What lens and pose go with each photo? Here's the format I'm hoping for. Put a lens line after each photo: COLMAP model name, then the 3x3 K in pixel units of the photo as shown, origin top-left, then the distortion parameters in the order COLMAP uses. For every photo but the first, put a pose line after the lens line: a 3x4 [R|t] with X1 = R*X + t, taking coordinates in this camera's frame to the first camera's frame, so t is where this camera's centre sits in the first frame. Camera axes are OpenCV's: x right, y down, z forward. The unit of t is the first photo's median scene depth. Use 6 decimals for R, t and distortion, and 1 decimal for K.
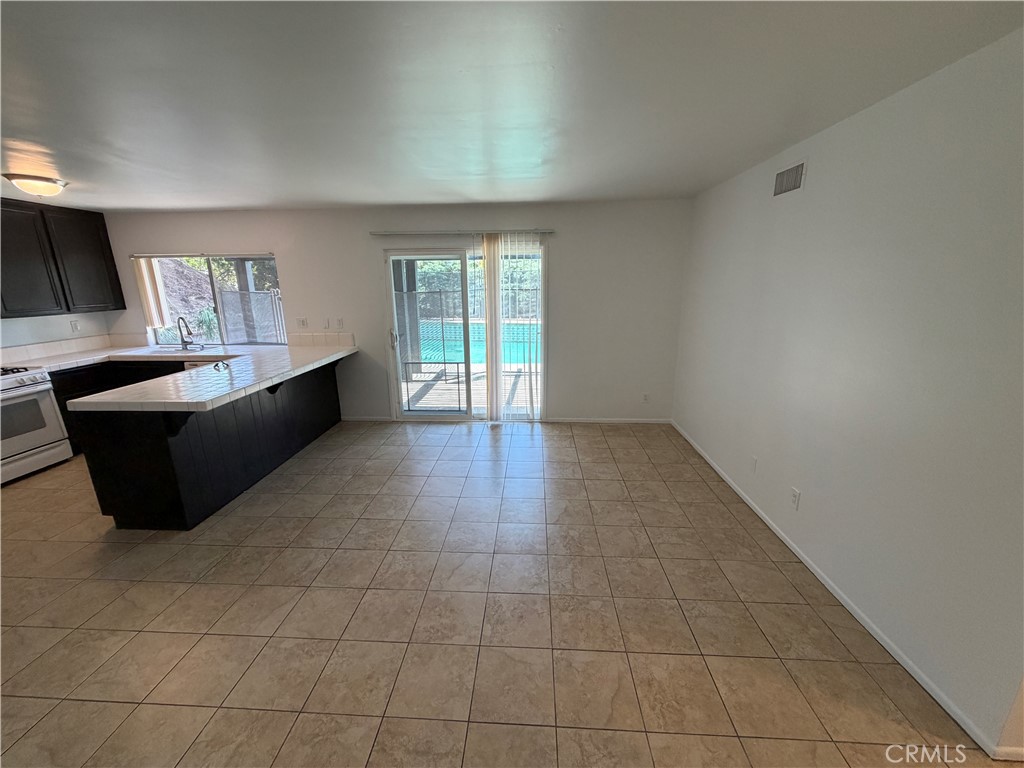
lens RADIAL K [[409.8, 0, 512.9], [0, 409.8, 385.1], [0, 0, 1]] dist [0.001022, 0.000152]
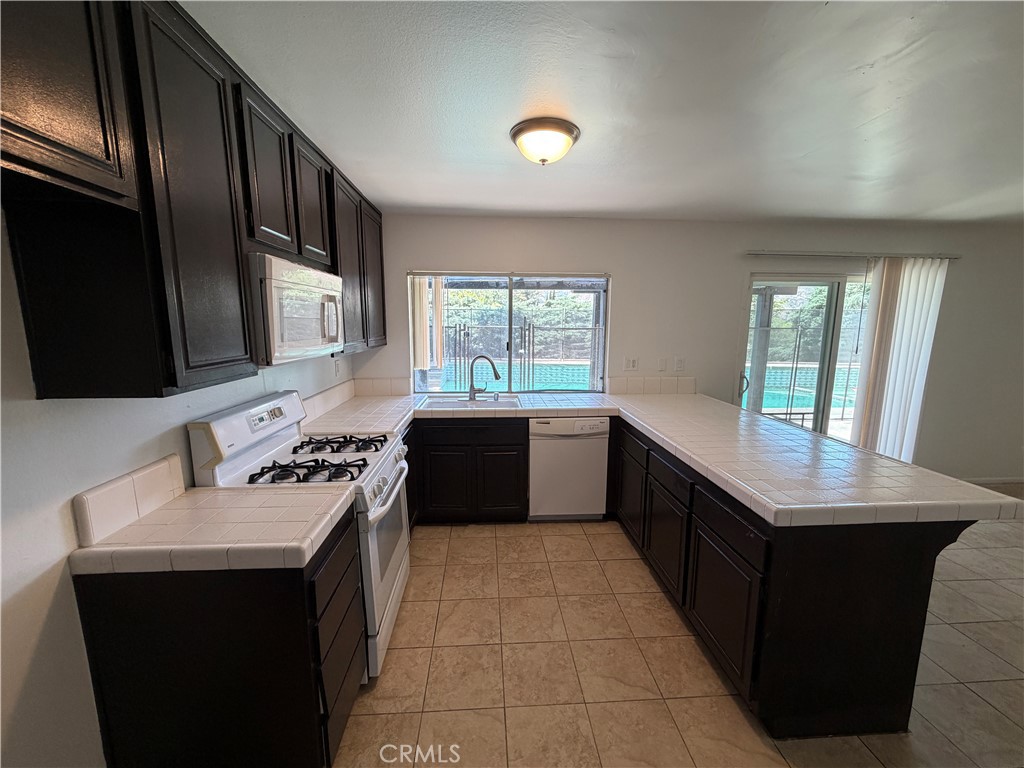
lens RADIAL K [[409.8, 0, 510.5], [0, 409.8, 385.7], [0, 0, 1]] dist [0.001022, 0.000152]
pose [[0.993399, -0.003550, 0.114656, -0.831569], [0.014690, 0.995228, -0.096462, -0.041390], [-0.113766, 0.097510, 0.988711, 0.277310]]
